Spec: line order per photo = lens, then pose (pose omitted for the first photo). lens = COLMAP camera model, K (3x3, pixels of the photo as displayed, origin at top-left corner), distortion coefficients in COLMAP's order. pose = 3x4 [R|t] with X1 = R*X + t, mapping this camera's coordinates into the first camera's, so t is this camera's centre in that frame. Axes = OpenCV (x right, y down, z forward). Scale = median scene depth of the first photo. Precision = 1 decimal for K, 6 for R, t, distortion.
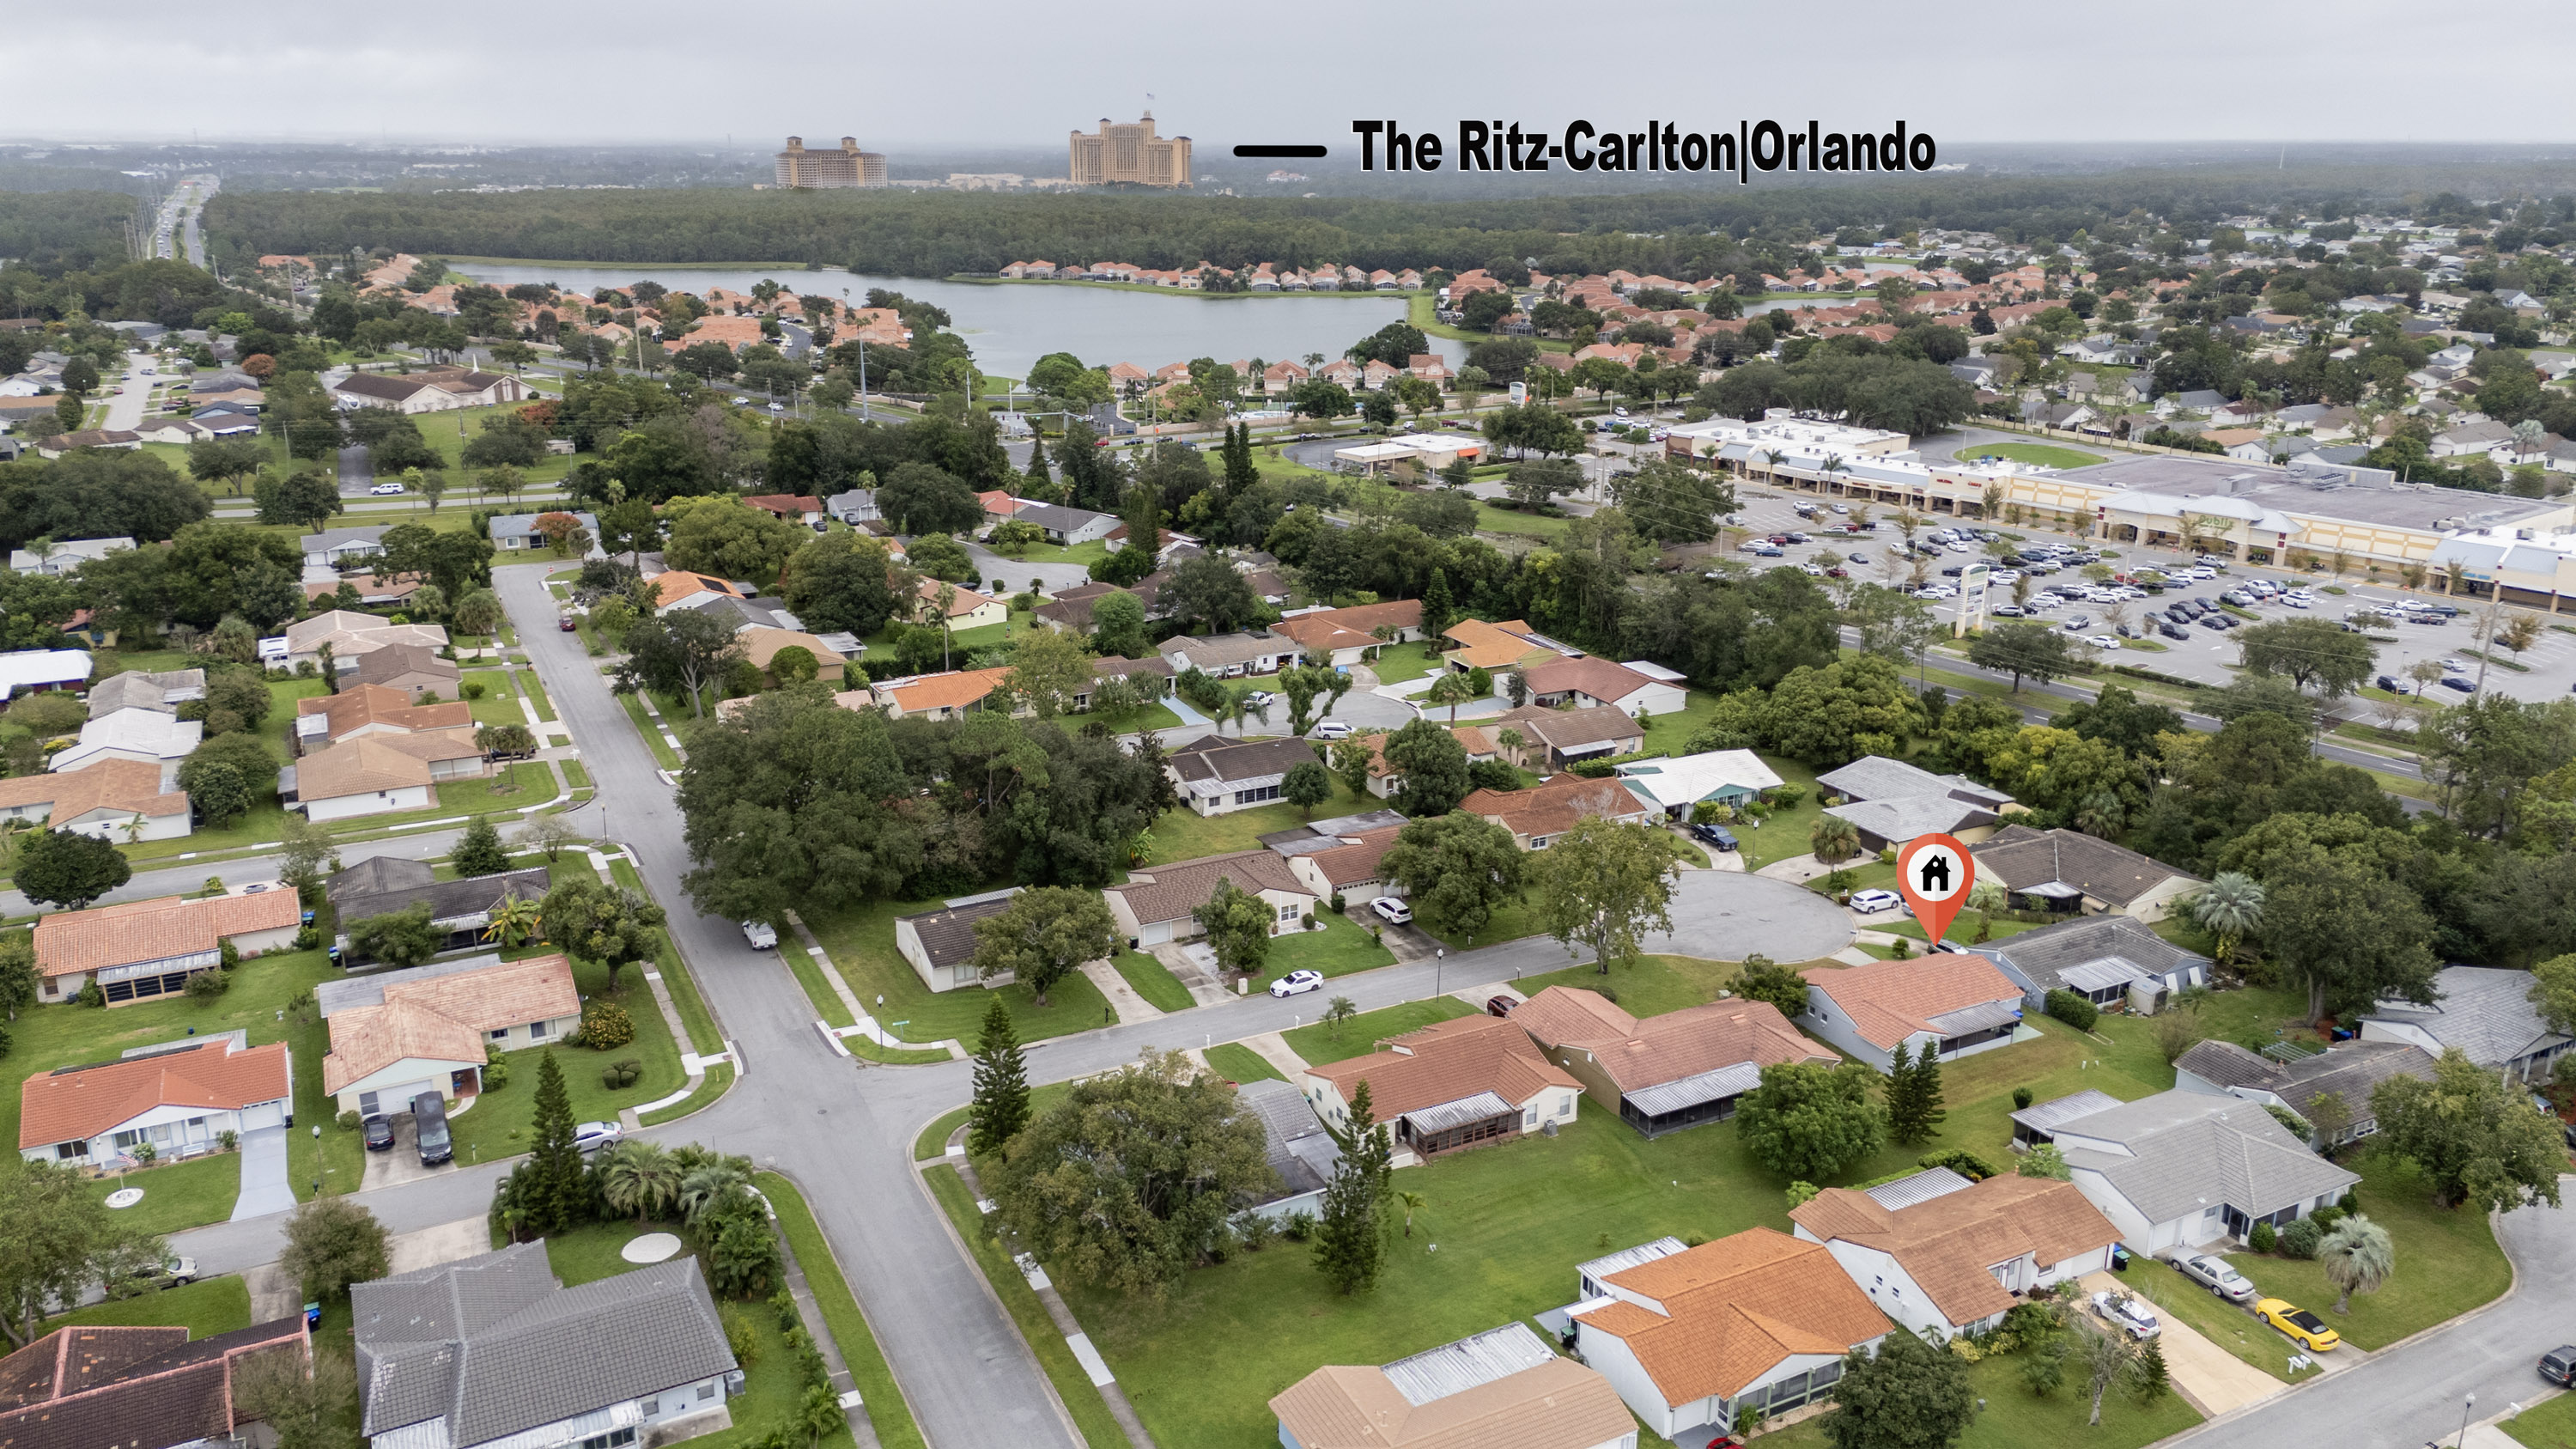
lens RADIAL K [[1887.1, 0, 1302.2], [0, 1887.1, 731.1], [0, 0, 1]] dist [0.086949, -0.096183]
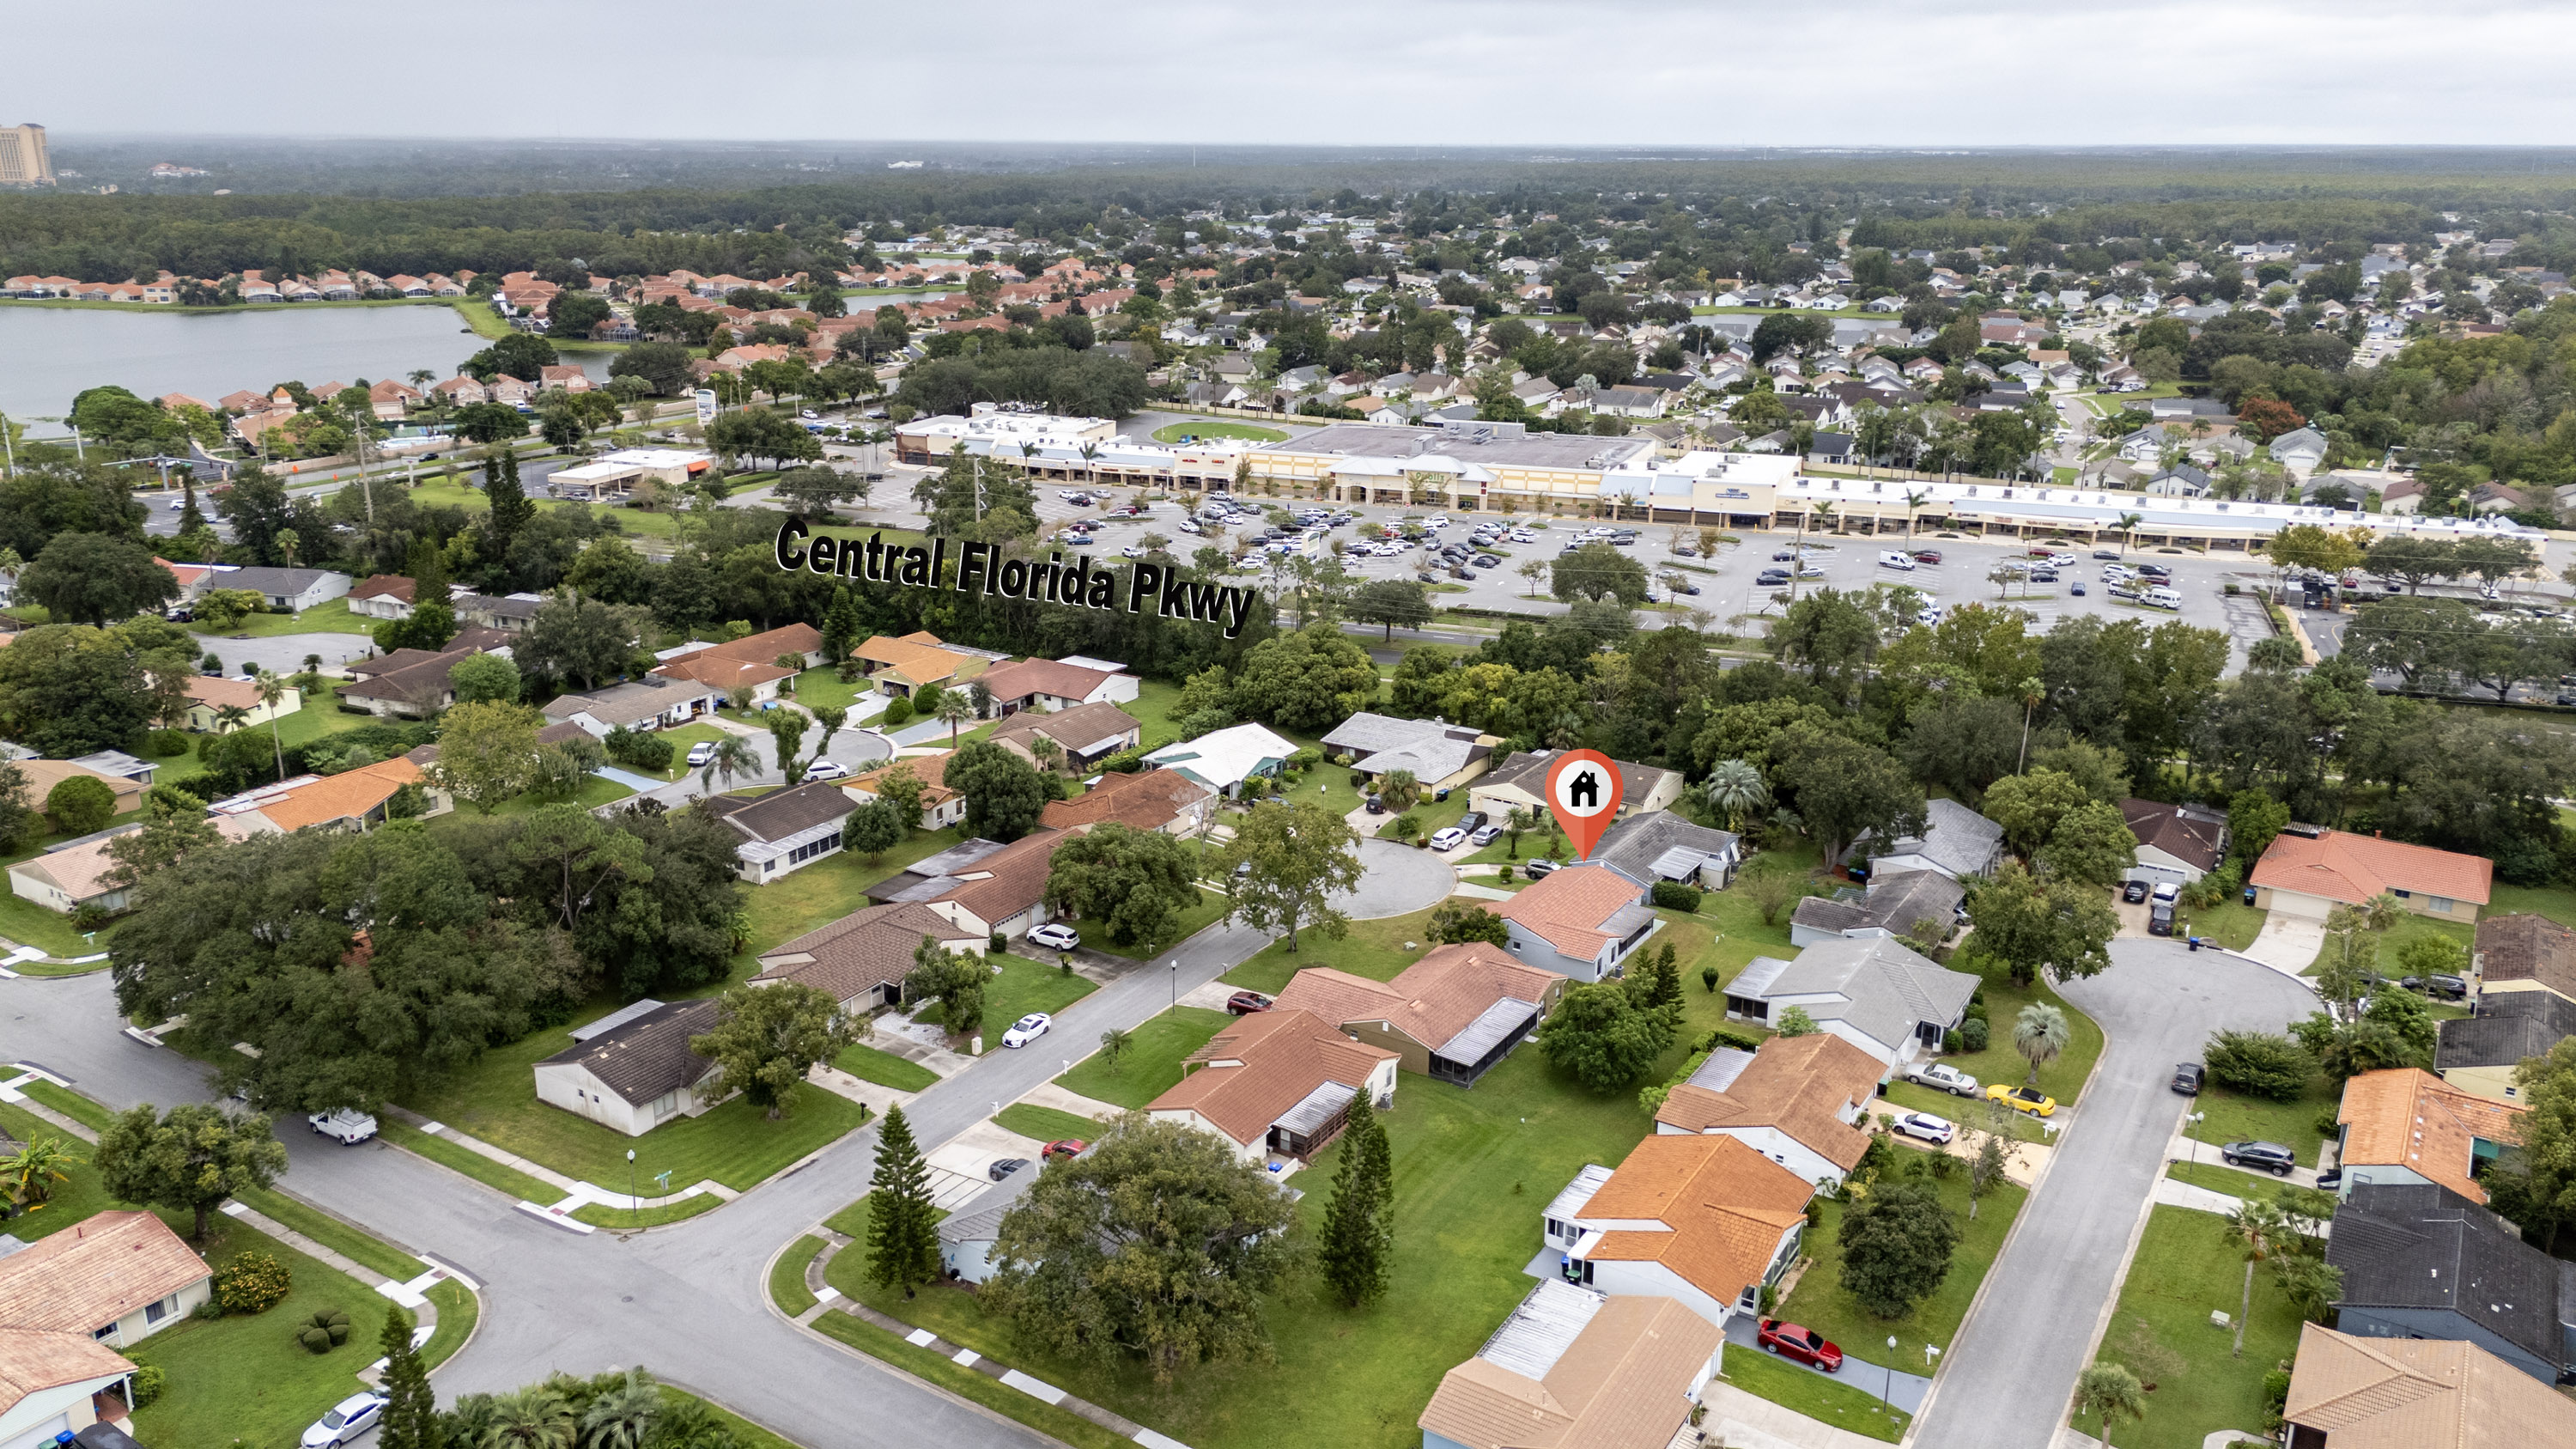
lens RADIAL K [[1887.1, 0, 1302.2], [0, 1887.1, 731.1], [0, 0, 1]] dist [0.086949, -0.096183]
pose [[0.863861, -0.148099, 0.481467, -0.243071], [0.147367, 0.988289, 0.039587, -0.023273], [-0.481692, 0.036755, 0.875570, 0.079267]]
